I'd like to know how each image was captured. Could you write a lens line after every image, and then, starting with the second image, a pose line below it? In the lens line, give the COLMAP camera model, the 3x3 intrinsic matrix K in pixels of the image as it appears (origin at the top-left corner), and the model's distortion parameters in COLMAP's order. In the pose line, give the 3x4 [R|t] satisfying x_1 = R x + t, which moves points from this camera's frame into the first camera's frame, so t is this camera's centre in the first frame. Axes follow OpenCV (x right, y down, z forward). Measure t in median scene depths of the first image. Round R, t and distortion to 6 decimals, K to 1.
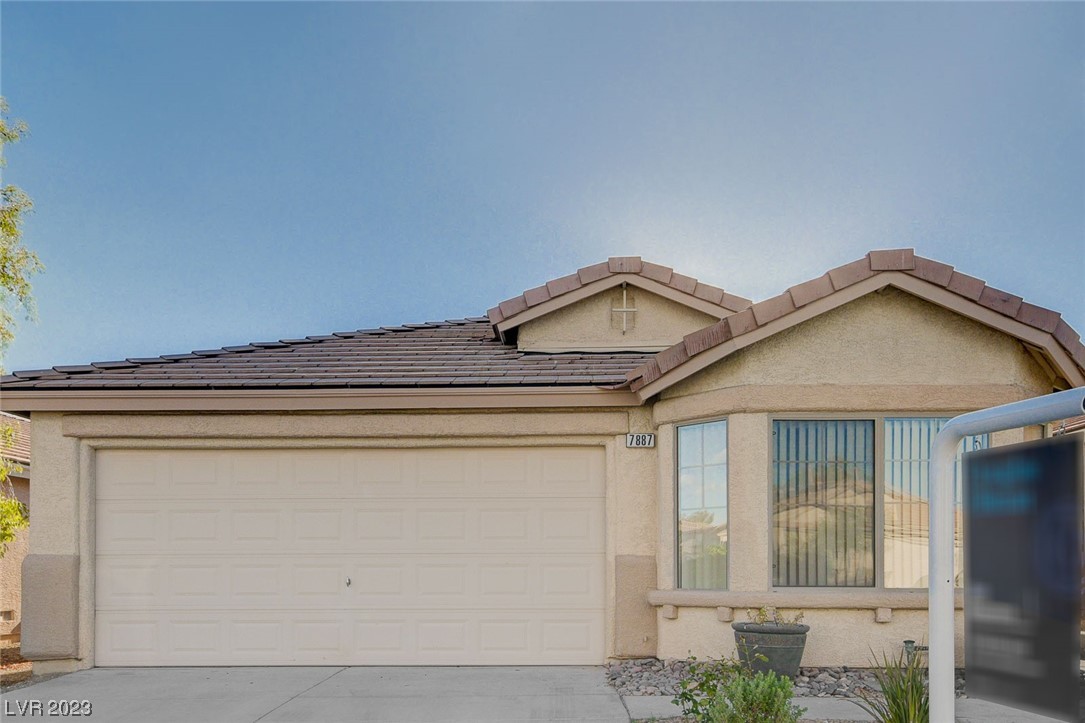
lens RADIAL K [[838.0, 0, 550.5], [0, 838.0, 363.8], [0, 0, 1]] dist [0.010257, 0.013310]
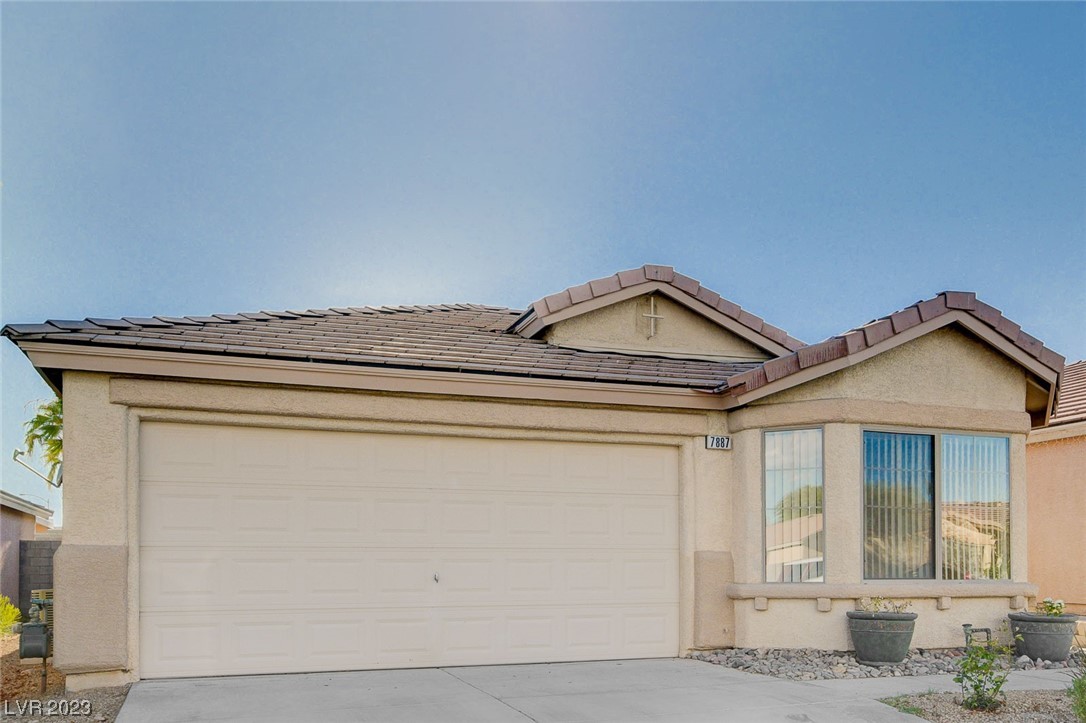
lens RADIAL K [[838.8, 0, 551.1], [0, 838.8, 359.2], [0, 0, 1]] dist [0.010257, 0.013310]
pose [[0.938978, 0.082521, 0.333933, -0.456089], [-0.080259, 0.996561, -0.020592, 0.025345], [-0.334484, -0.007465, 0.942372, 0.072392]]
